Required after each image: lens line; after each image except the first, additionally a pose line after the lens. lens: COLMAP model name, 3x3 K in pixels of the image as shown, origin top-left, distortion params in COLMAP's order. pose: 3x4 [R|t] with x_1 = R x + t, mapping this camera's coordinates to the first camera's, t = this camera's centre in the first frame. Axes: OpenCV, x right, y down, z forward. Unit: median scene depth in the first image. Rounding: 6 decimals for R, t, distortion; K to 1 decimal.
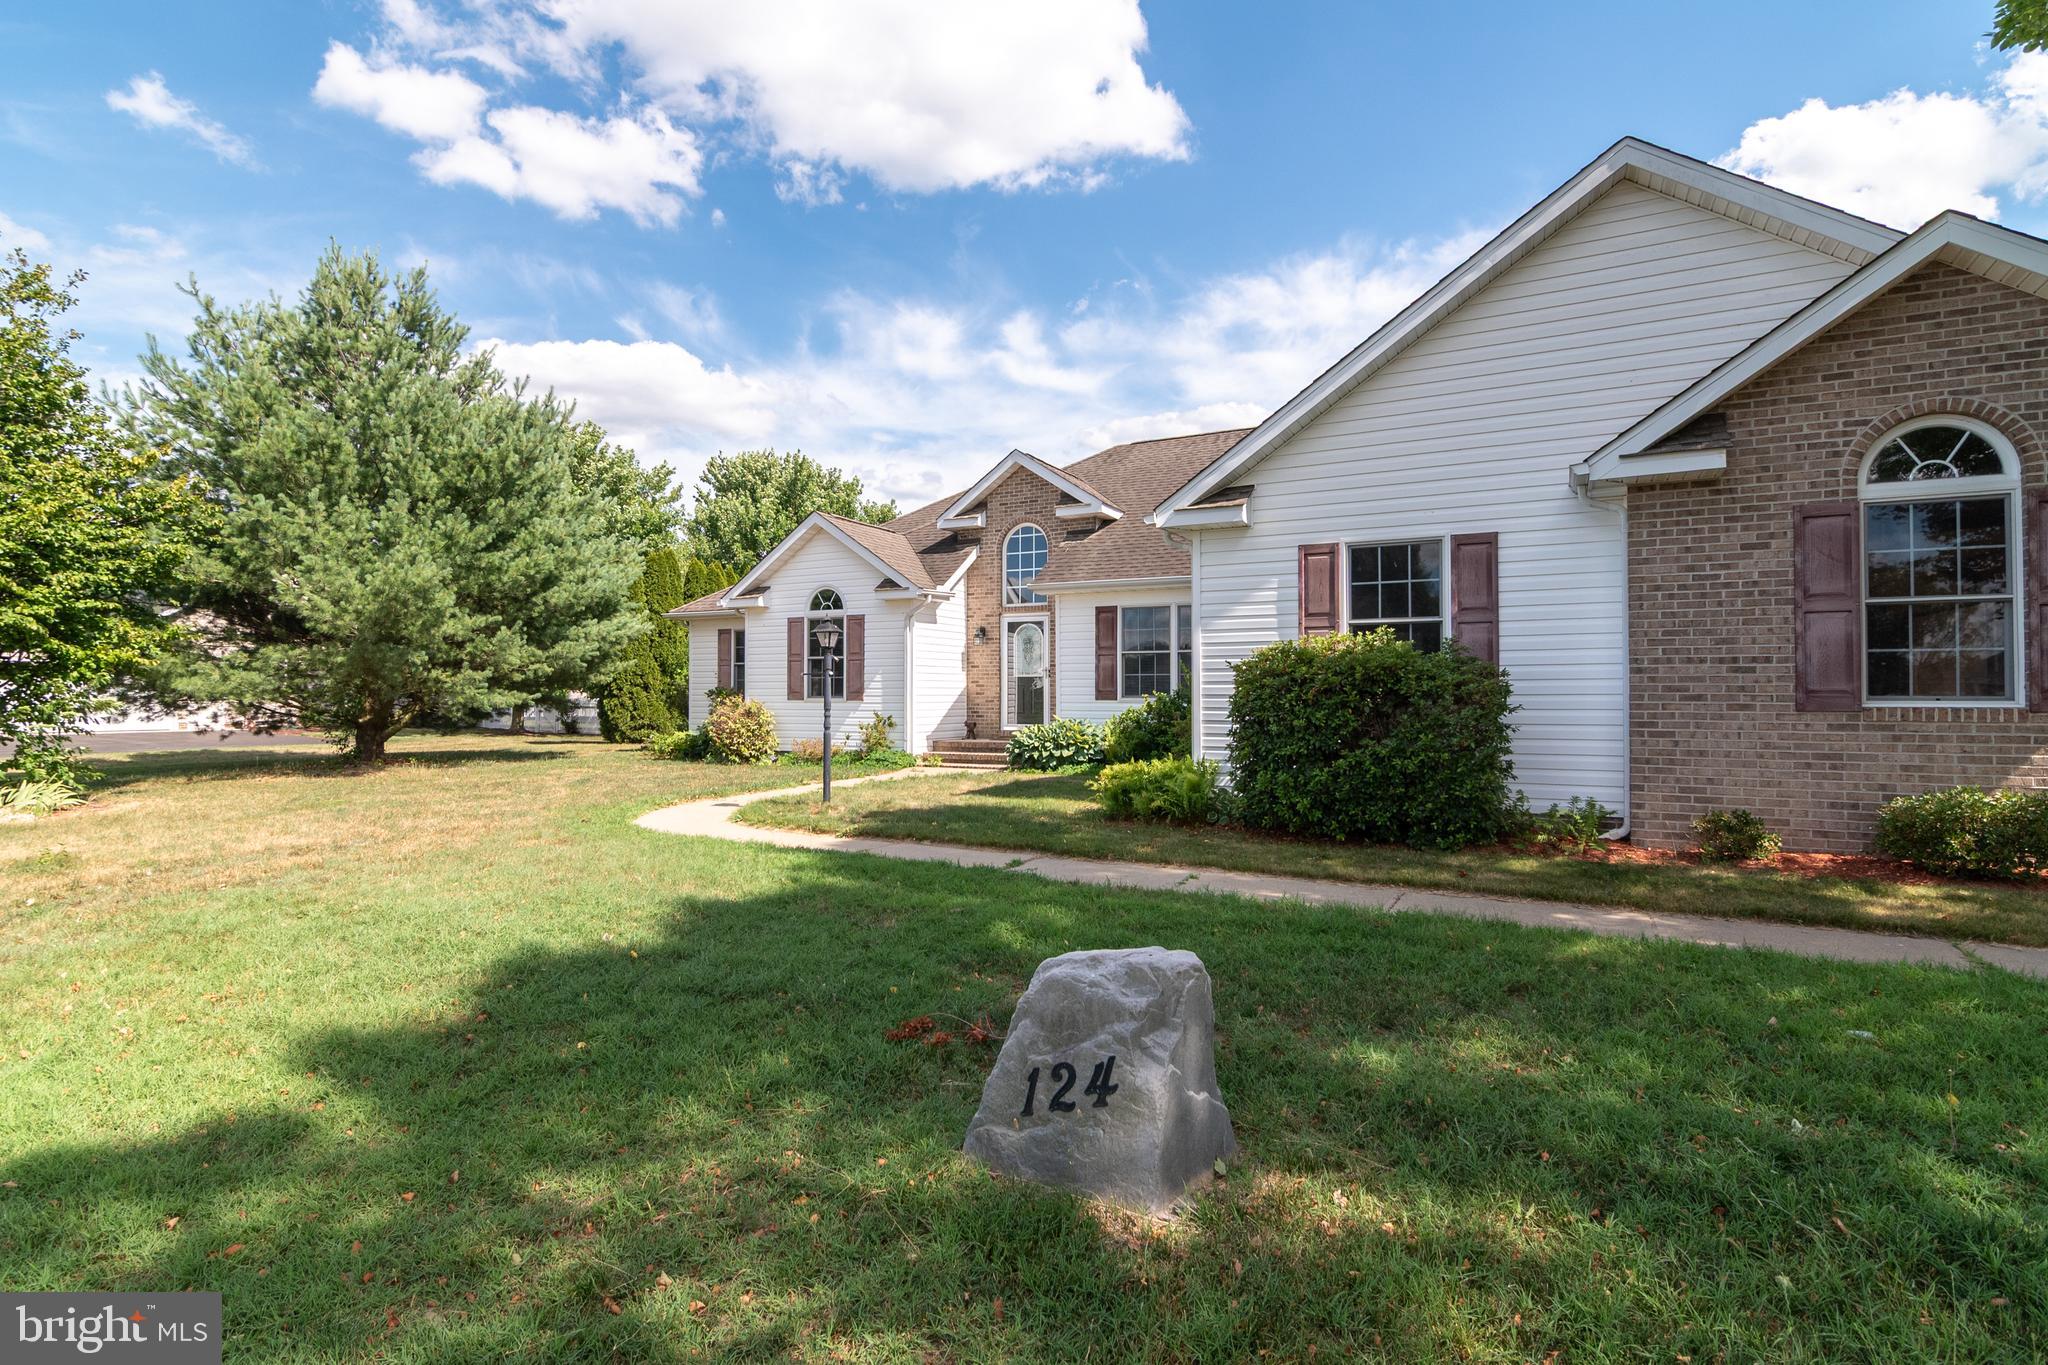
lens RADIAL K [[1000.8, 0, 1024.0], [0, 1000.8, 682.5], [0, 0, 1]] dist [-0.001887, -0.001132]
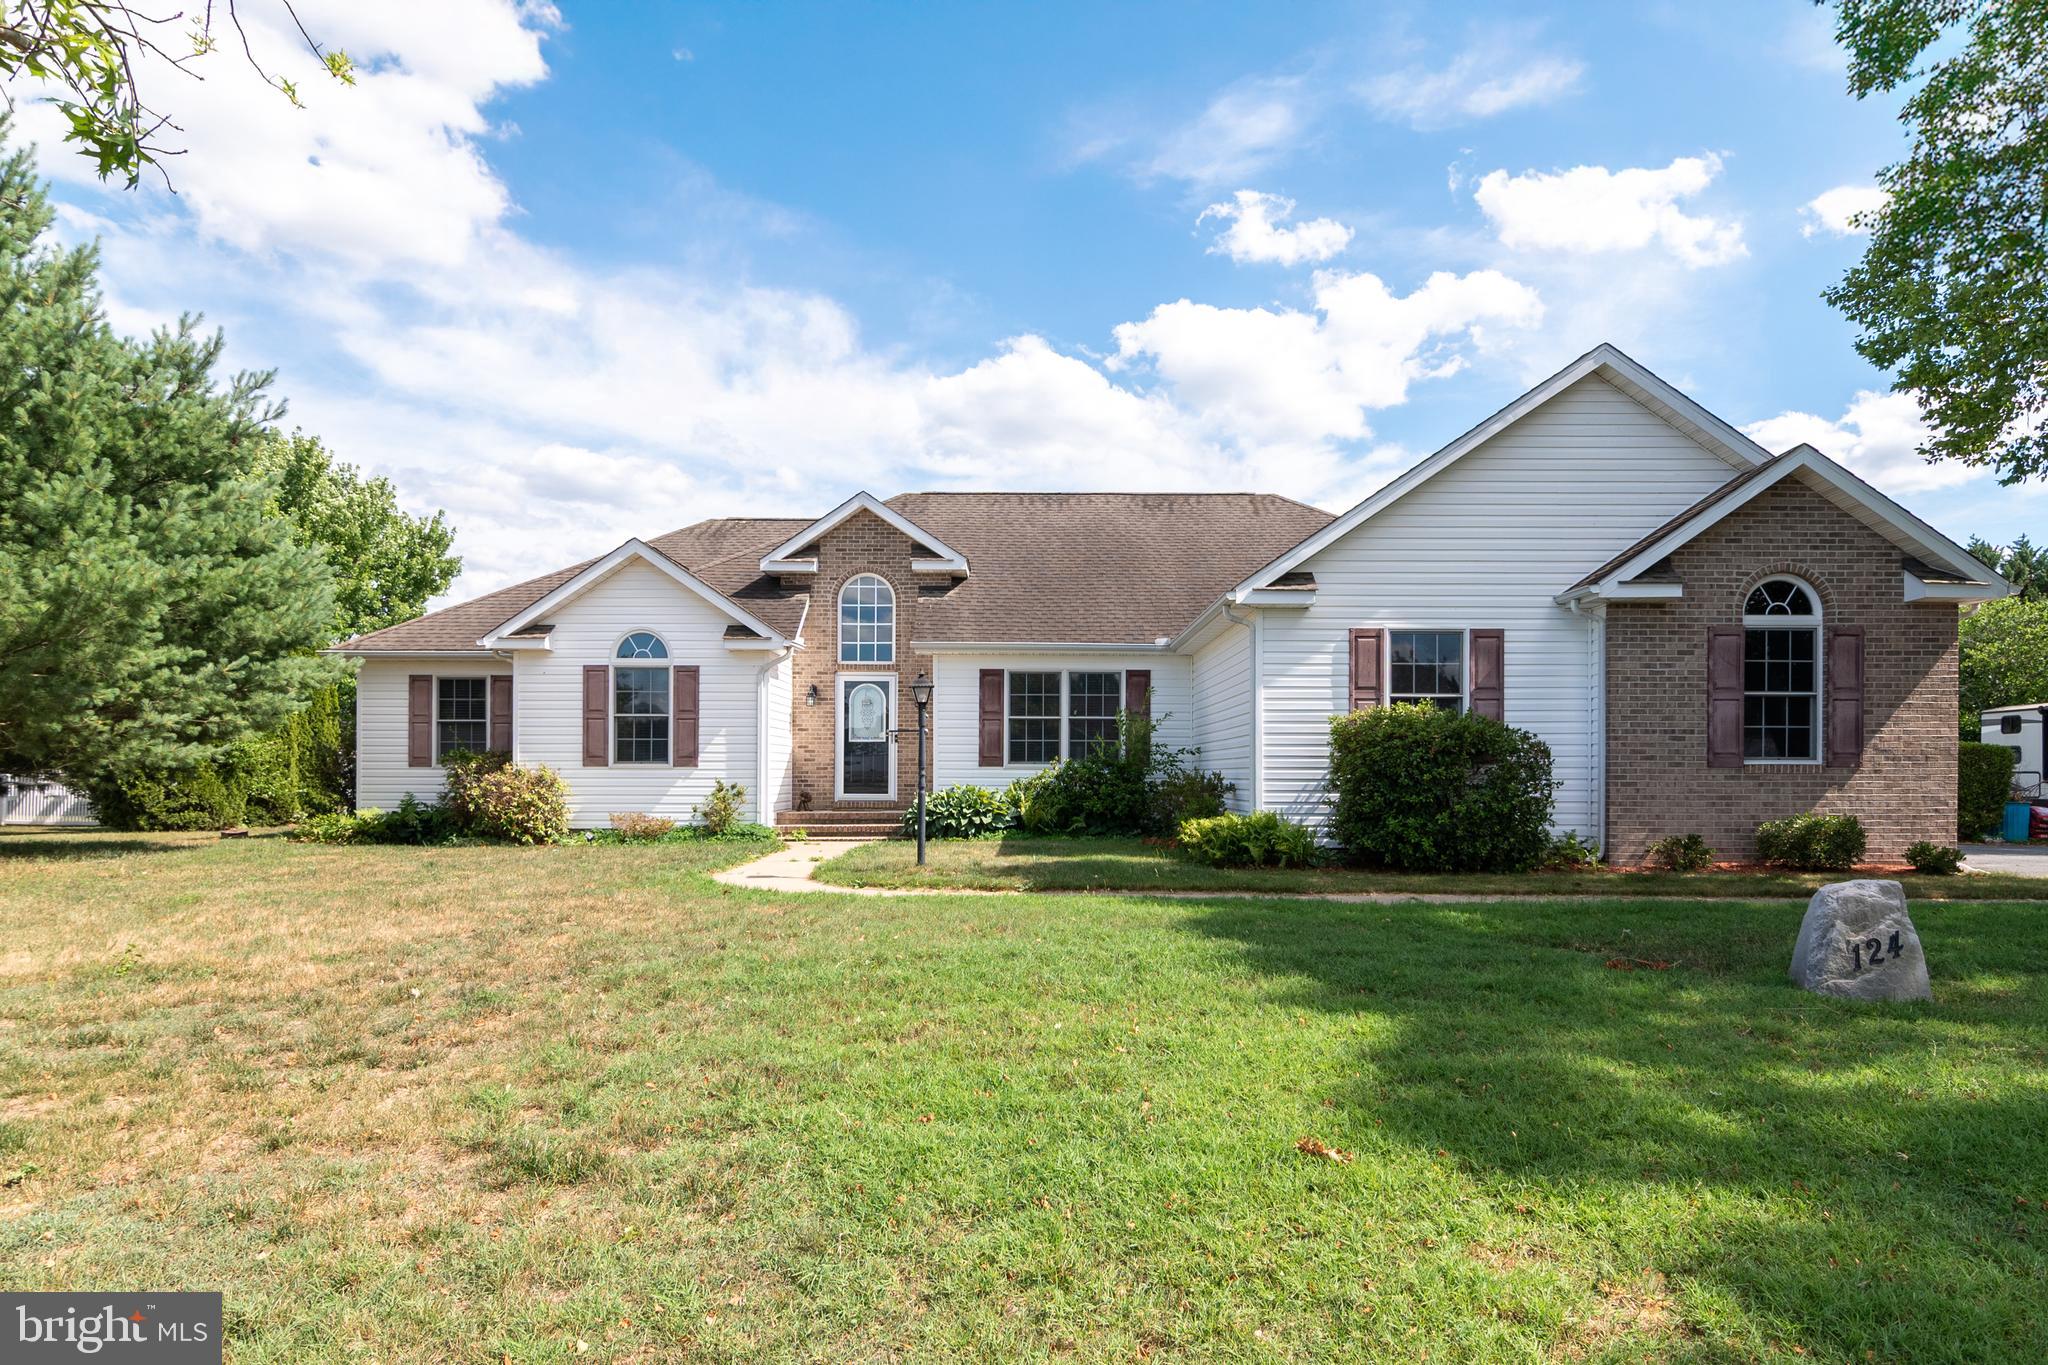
lens RADIAL K [[1169.9, 0, 1068.3], [0, 1169.9, 779.6], [0, 0, 1]] dist [0.004134, 0.000713]
pose [[0.880582, -0.001176, 0.473892, -0.676660], [-0.007218, 0.999848, 0.015895, 0.020678], [-0.473839, -0.017417, 0.880439, -0.052850]]
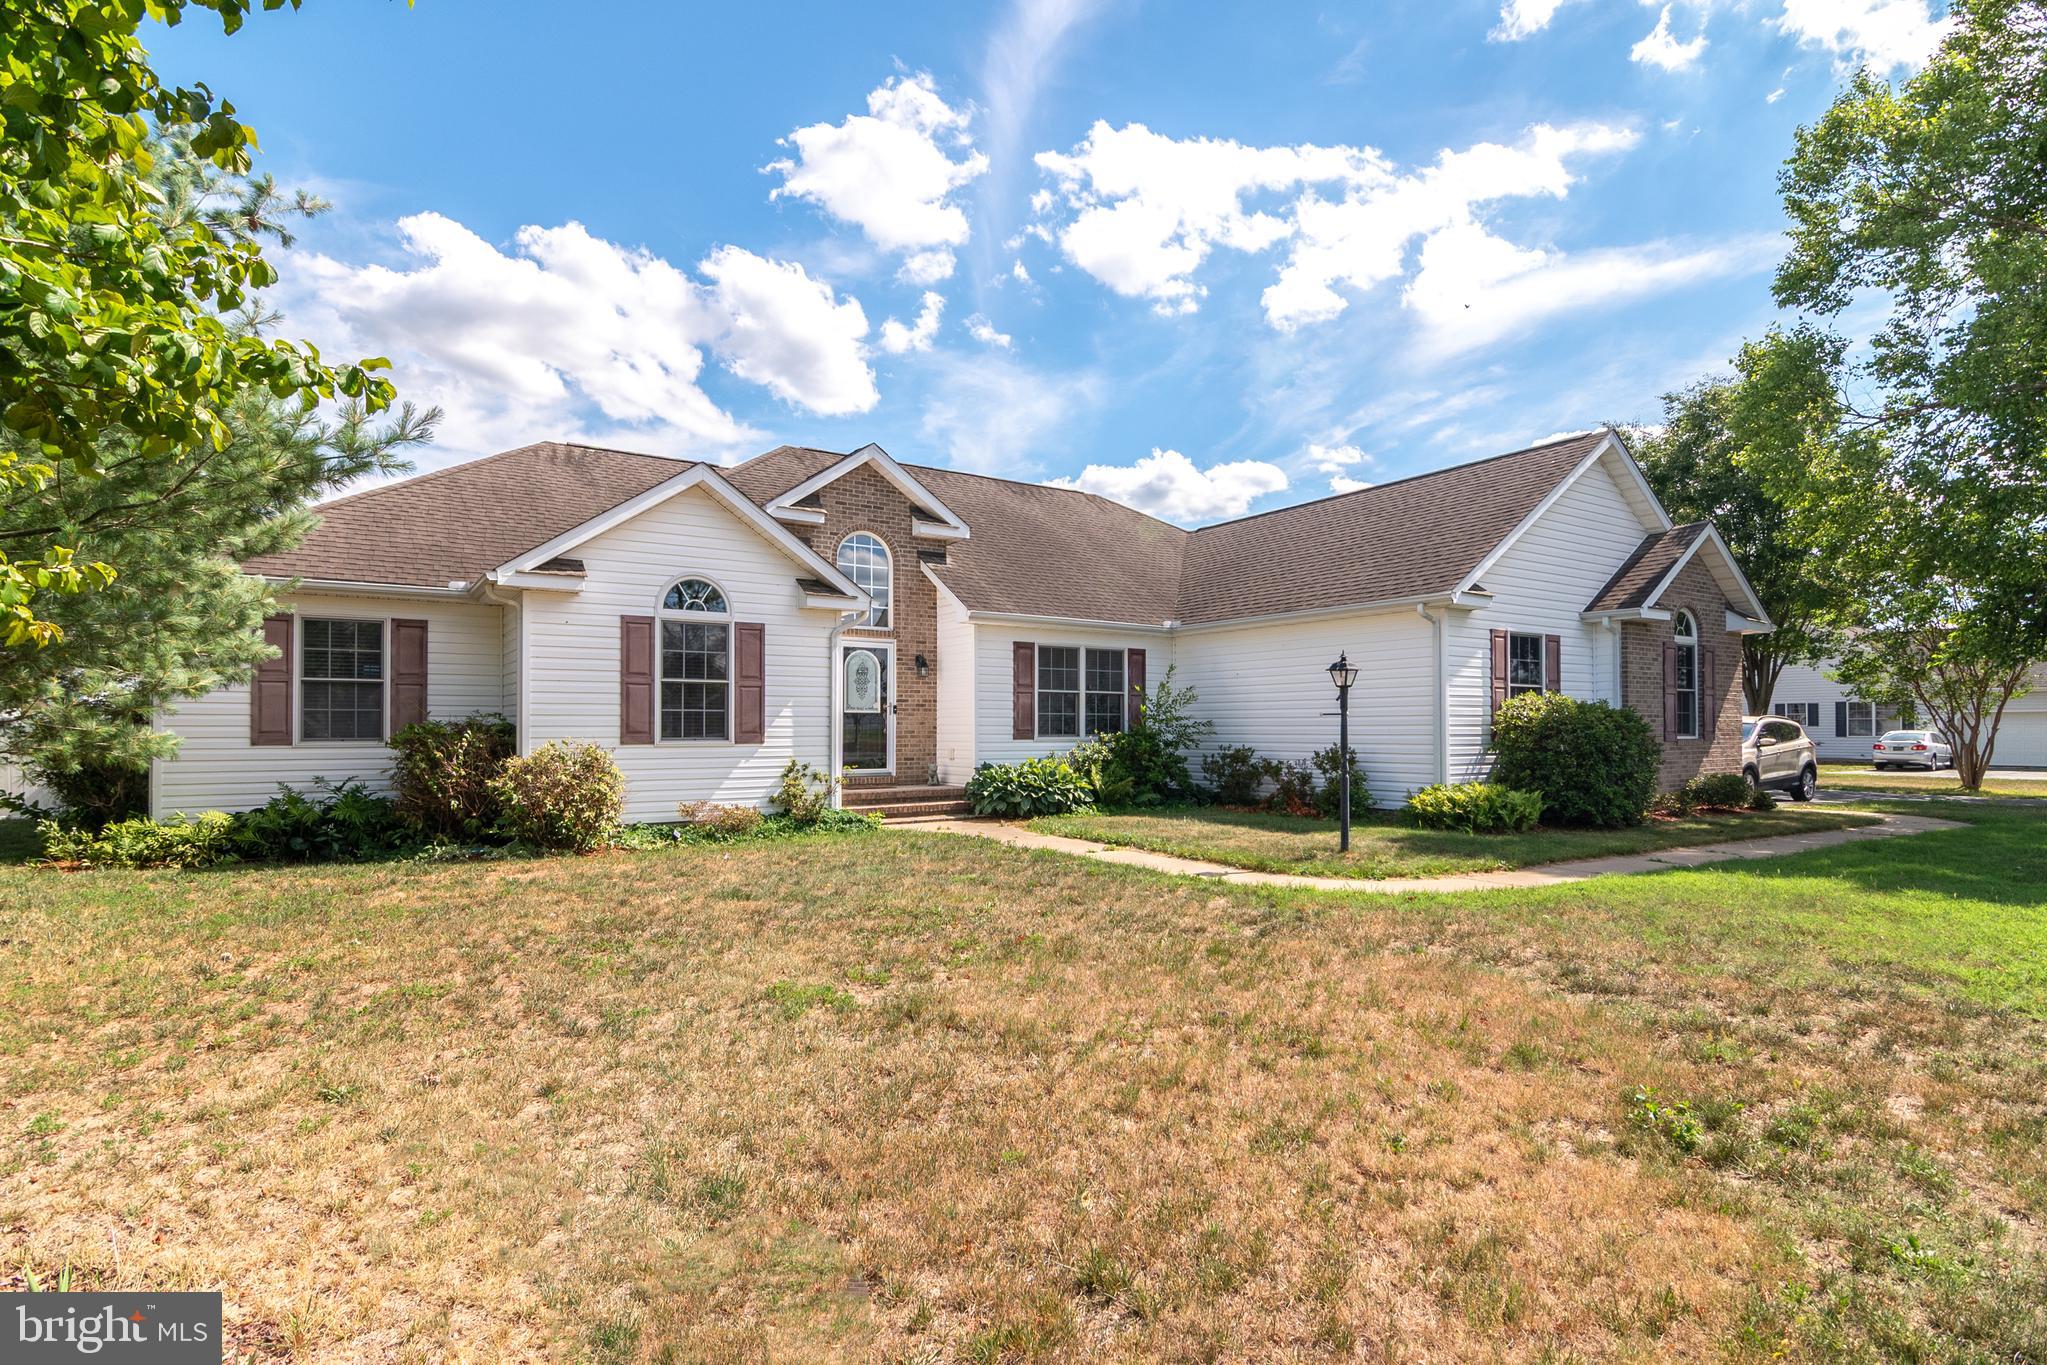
lens RADIAL K [[1021.8, 0, 1023.5], [0, 1021.8, 682.5], [0, 0, 1]] dist [0.004037, -0.000151]
pose [[0.480684, 0.038595, 0.876044, -1.357217], [-0.010399, 0.999212, -0.038316, 0.000724], [-0.876832, 0.009308, 0.480706, 0.923477]]
